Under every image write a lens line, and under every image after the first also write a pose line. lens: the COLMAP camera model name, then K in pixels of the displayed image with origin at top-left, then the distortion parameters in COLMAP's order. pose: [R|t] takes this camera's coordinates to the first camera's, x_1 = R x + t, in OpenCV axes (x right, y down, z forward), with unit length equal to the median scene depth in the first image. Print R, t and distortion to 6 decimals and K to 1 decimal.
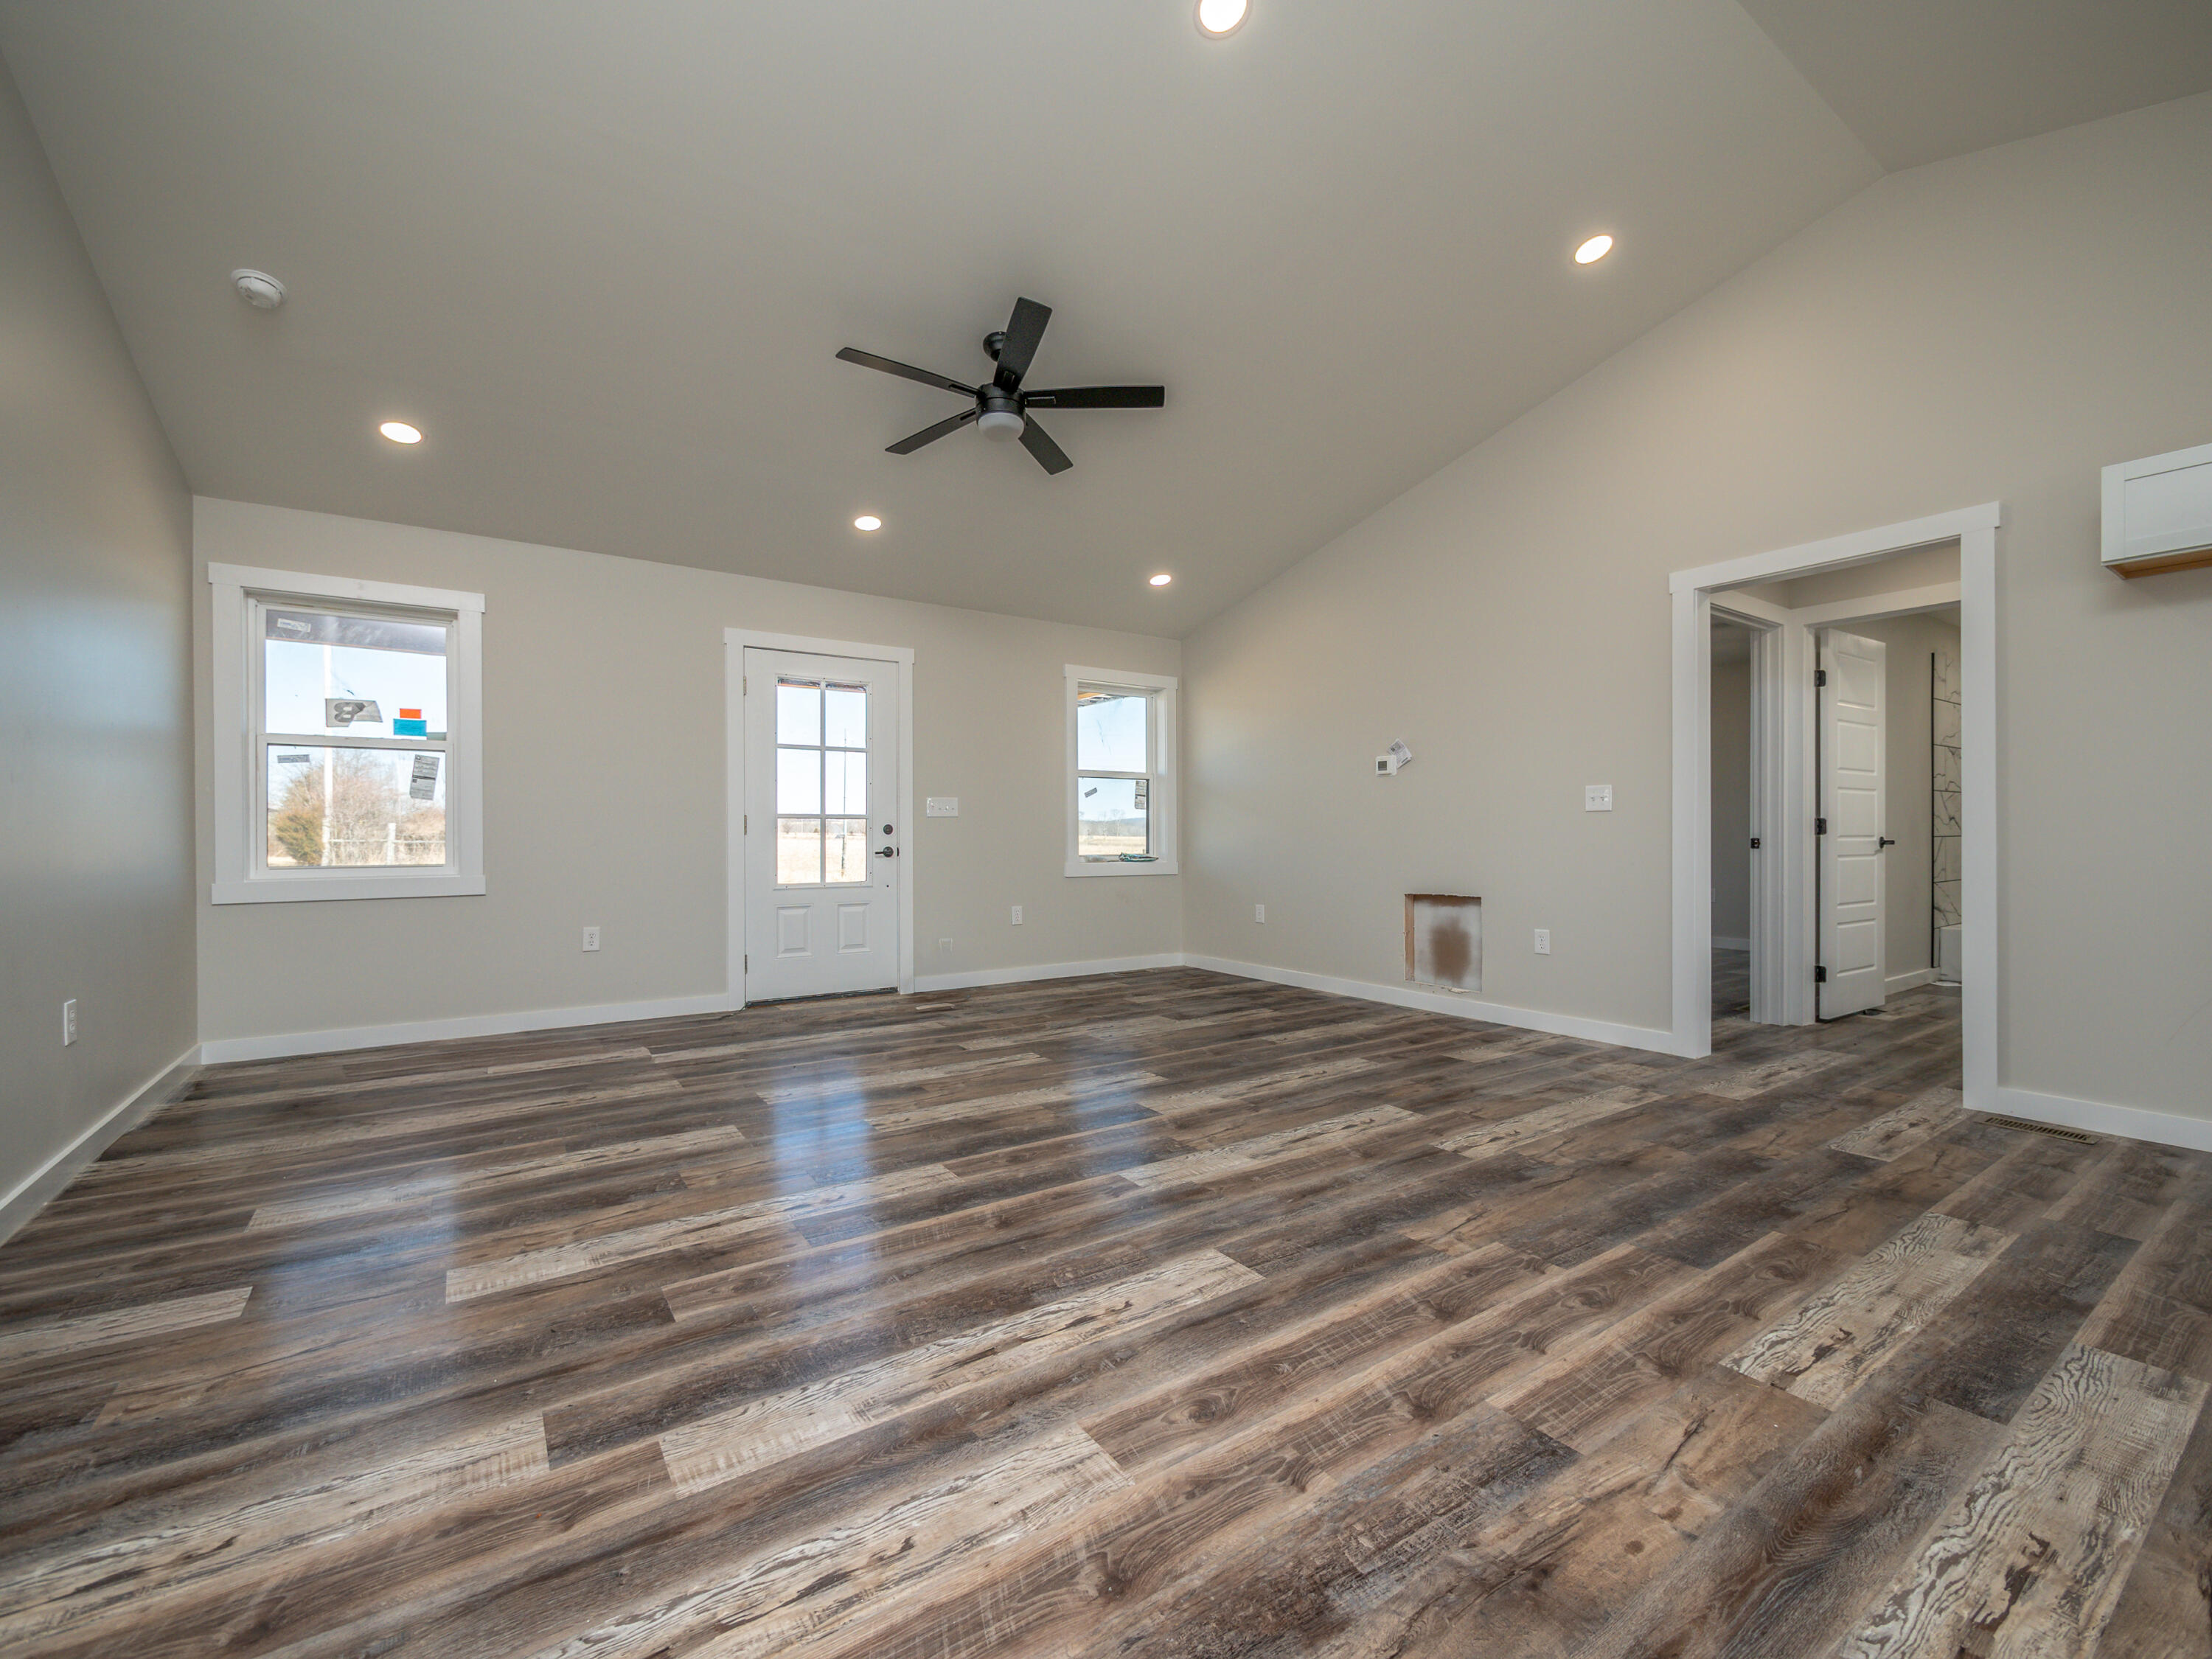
lens RADIAL K [[942.4, 0, 1110.9], [0, 942.4, 841.8], [0, 0, 1]] dist [-0.006297, 0.000353]
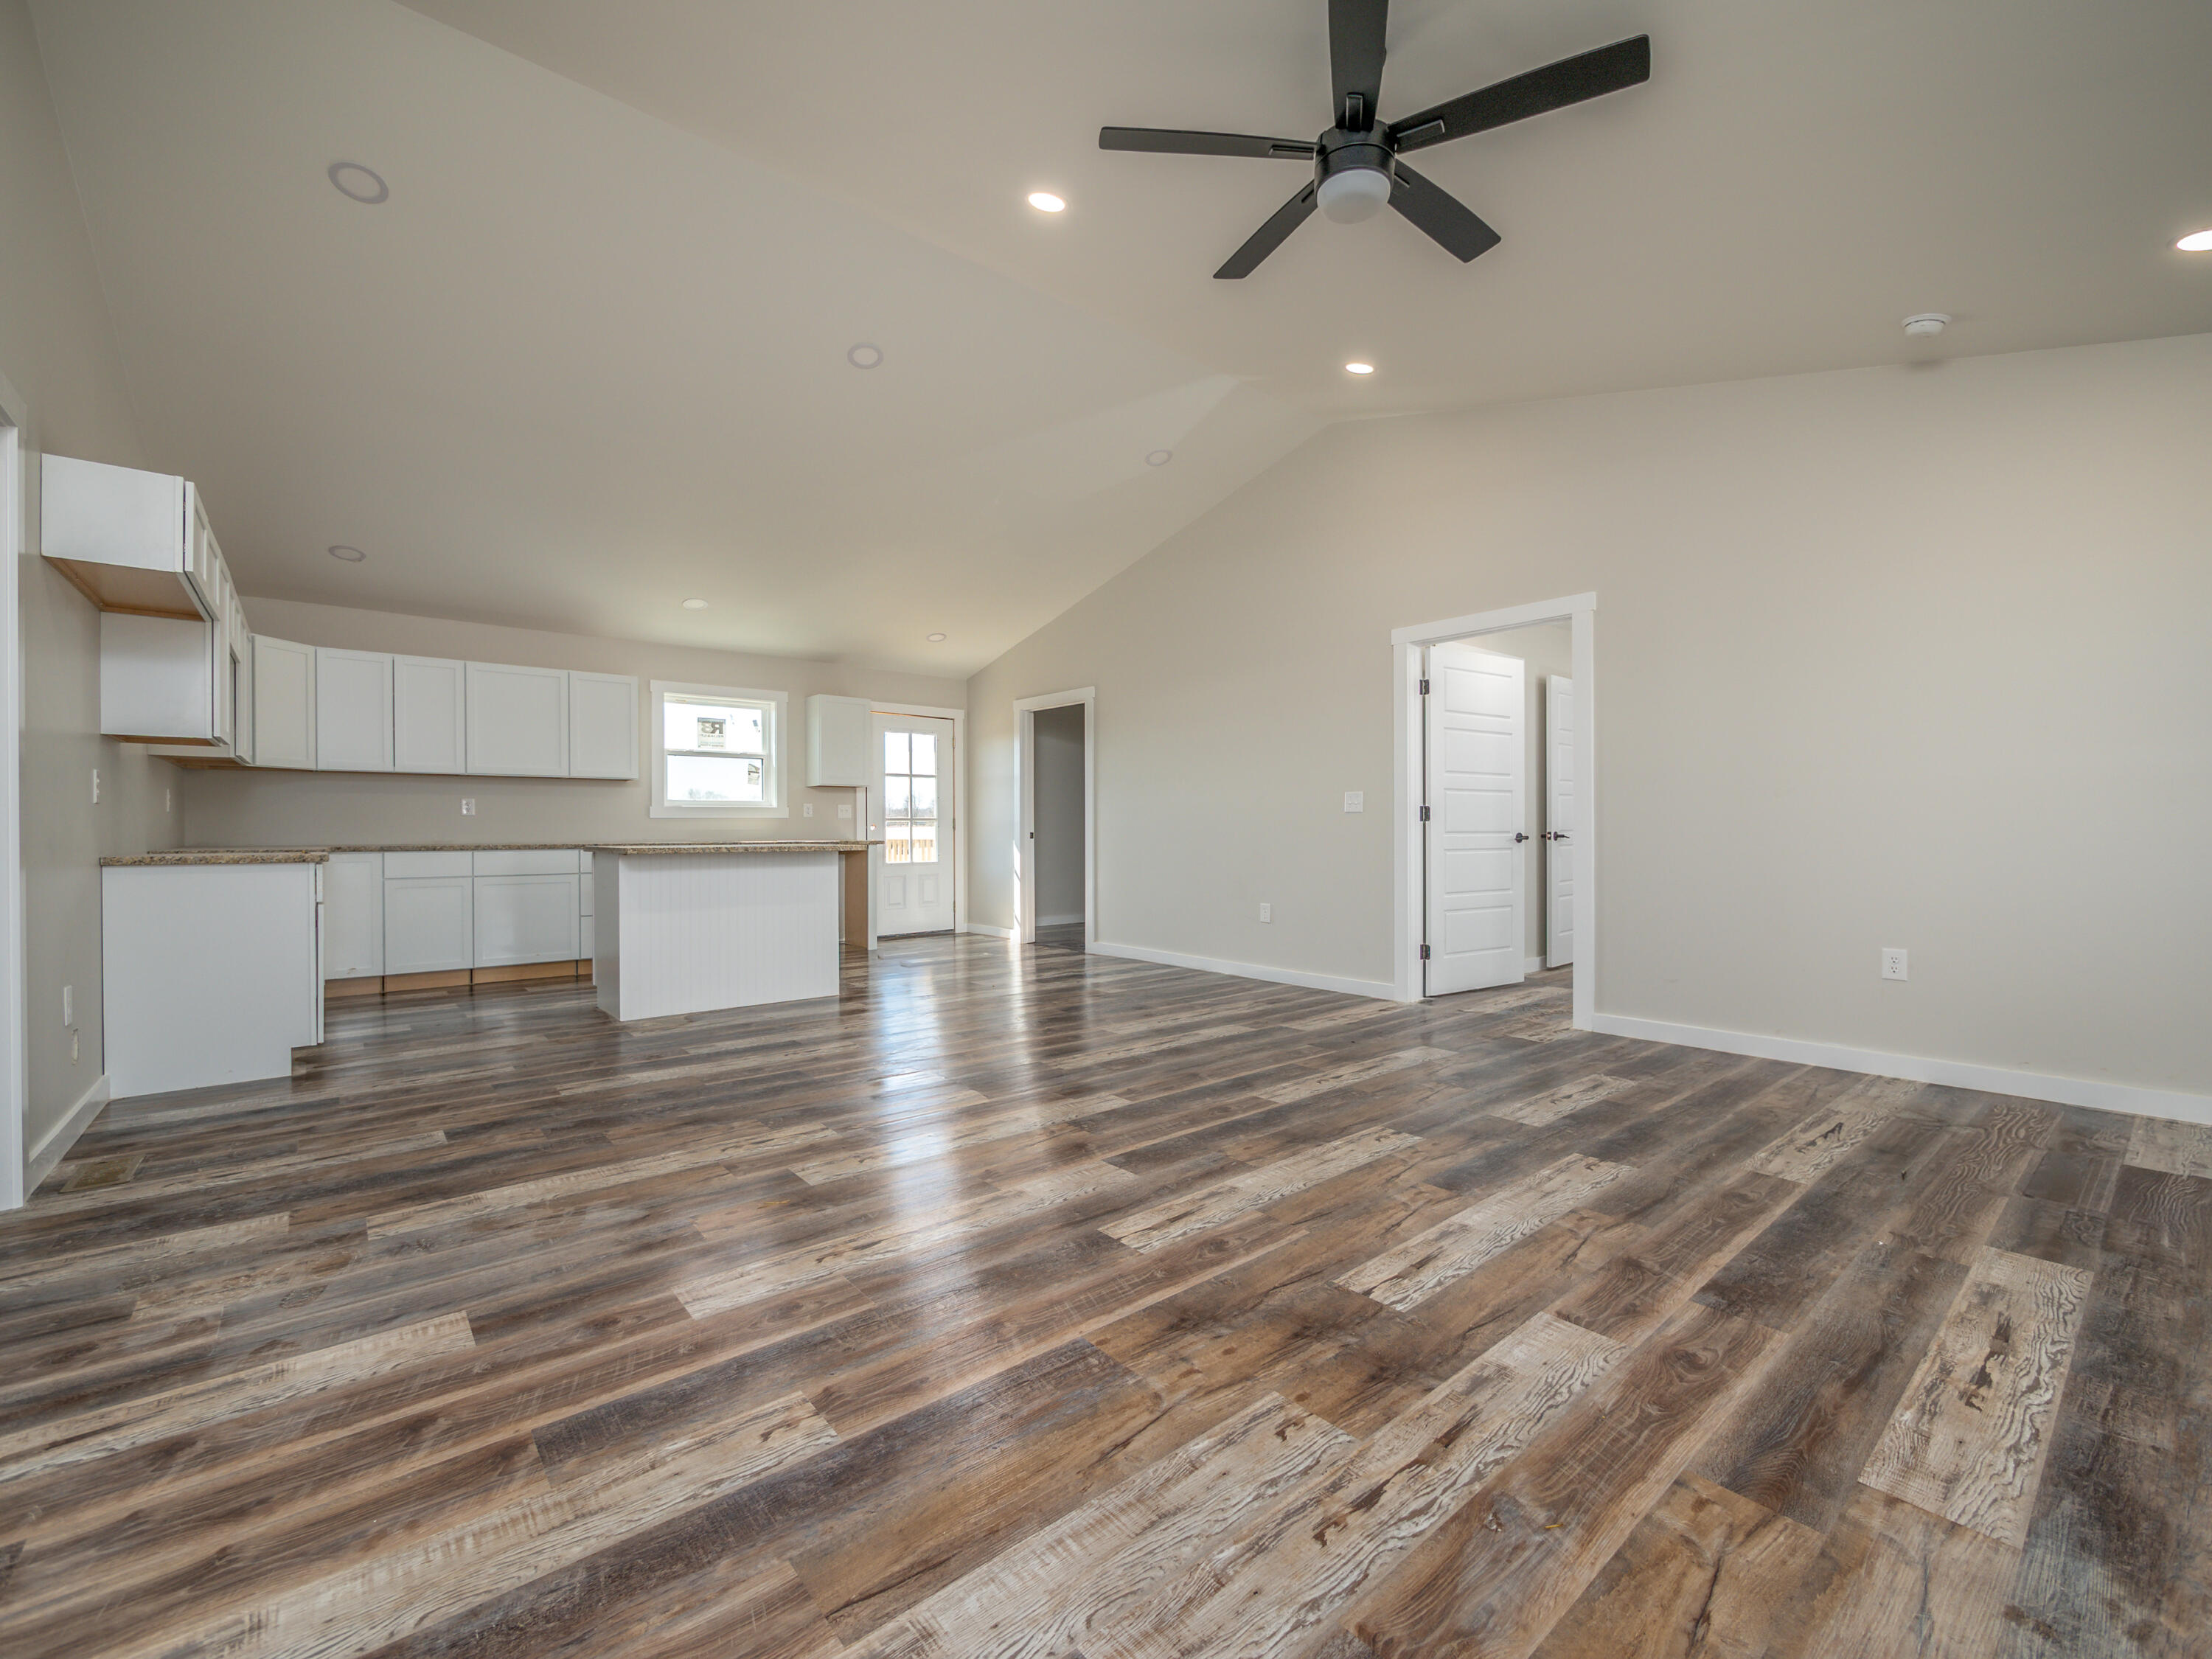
lens RADIAL K [[942.4, 0, 1094.5], [0, 942.4, 831.3], [0, 0, 1]] dist [-0.006297, 0.000353]
pose [[-0.997107, 0.004695, -0.075866, 0.133053], [0.003742, 0.999912, 0.012702, -0.019873], [0.075919, 0.012381, -0.997037, 1.966761]]
